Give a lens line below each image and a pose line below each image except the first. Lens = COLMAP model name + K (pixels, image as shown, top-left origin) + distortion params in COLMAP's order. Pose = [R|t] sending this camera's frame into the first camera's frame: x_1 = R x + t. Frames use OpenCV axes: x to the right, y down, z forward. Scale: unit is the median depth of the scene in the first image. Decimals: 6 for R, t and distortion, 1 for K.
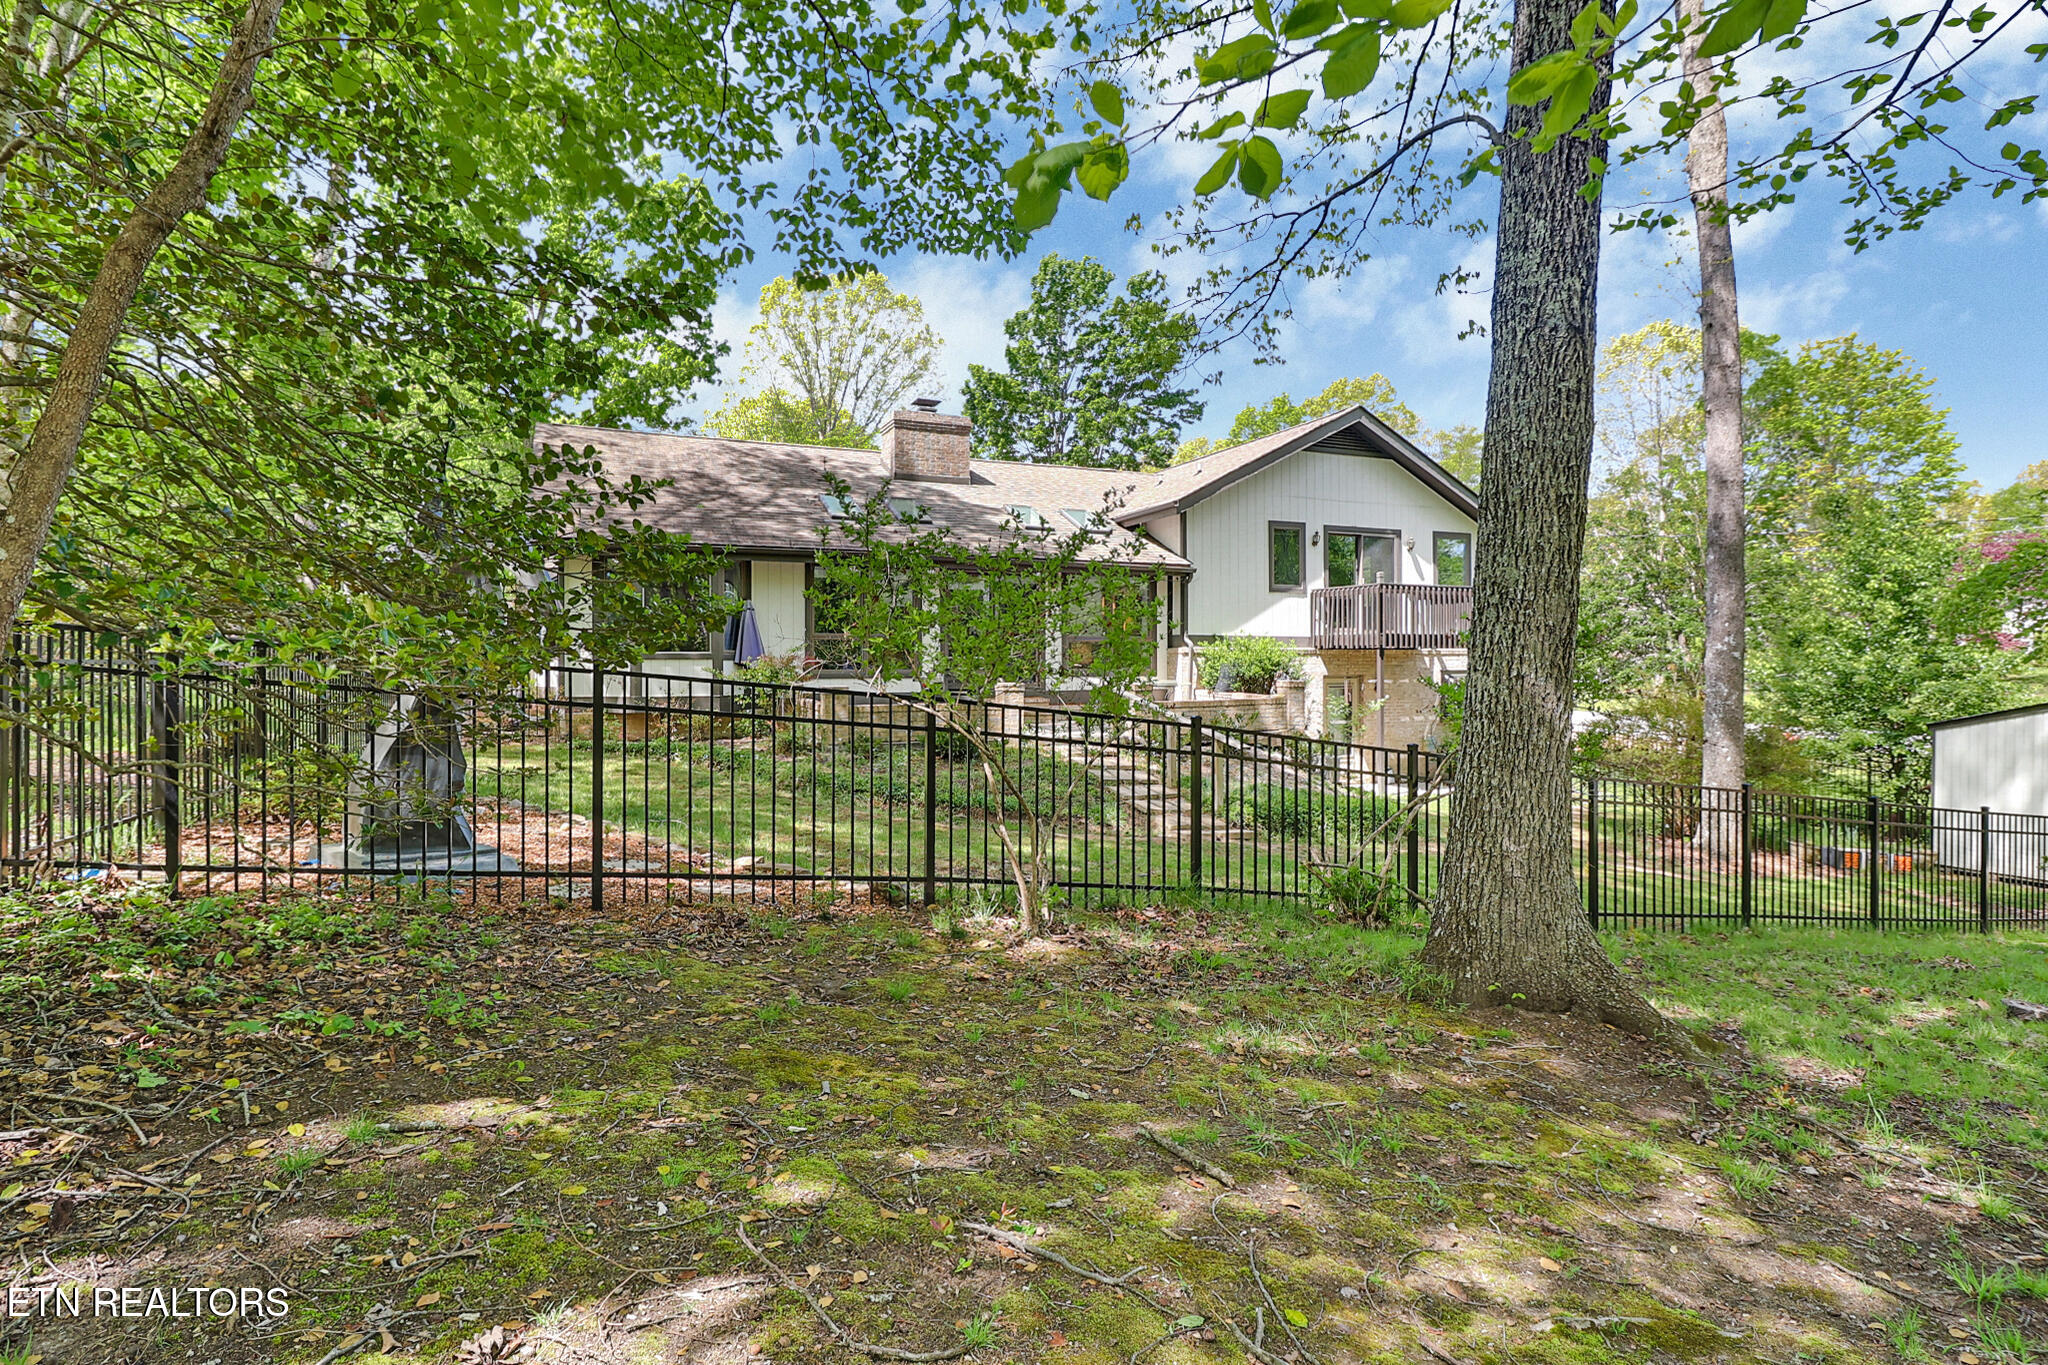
lens RADIAL K [[1062.1, 0, 1024.0], [0, 1062.1, 682.5], [0, 0, 1]] dist [0.001125, 0.000085]
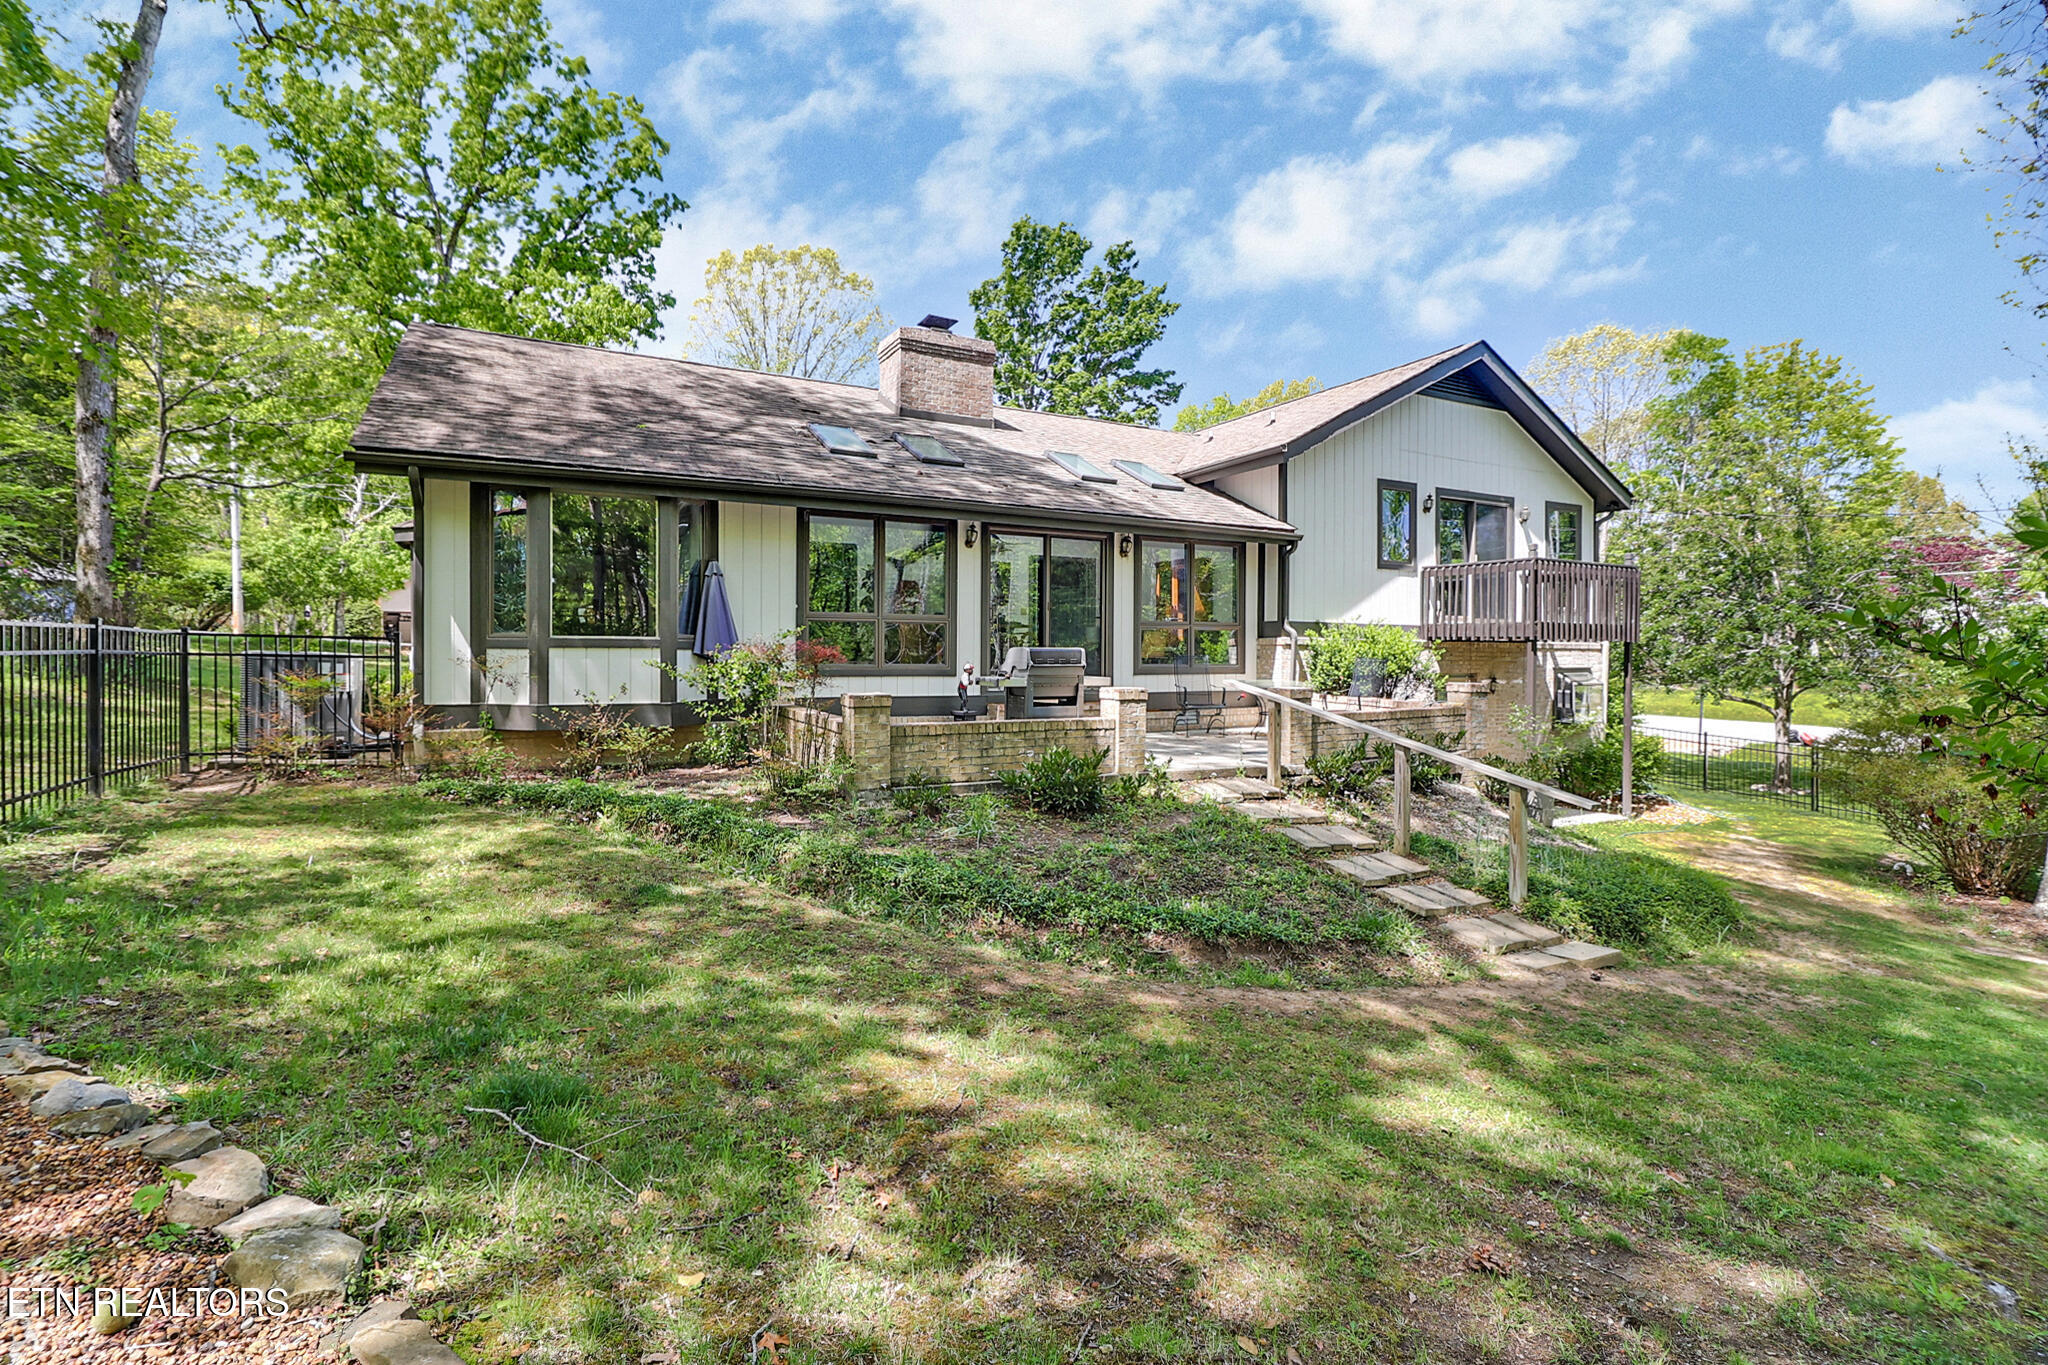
lens RADIAL K [[986.1, 0, 1024.0], [0, 986.1, 682.5], [0, 0, 1]] dist [0.000287, 0.000126]
pose [[0.997029, 0.005293, 0.076845, -0.084710], [-0.006092, 0.999930, 0.010177, -0.005841], [-0.076786, -0.010615, 0.996991, 0.272593]]
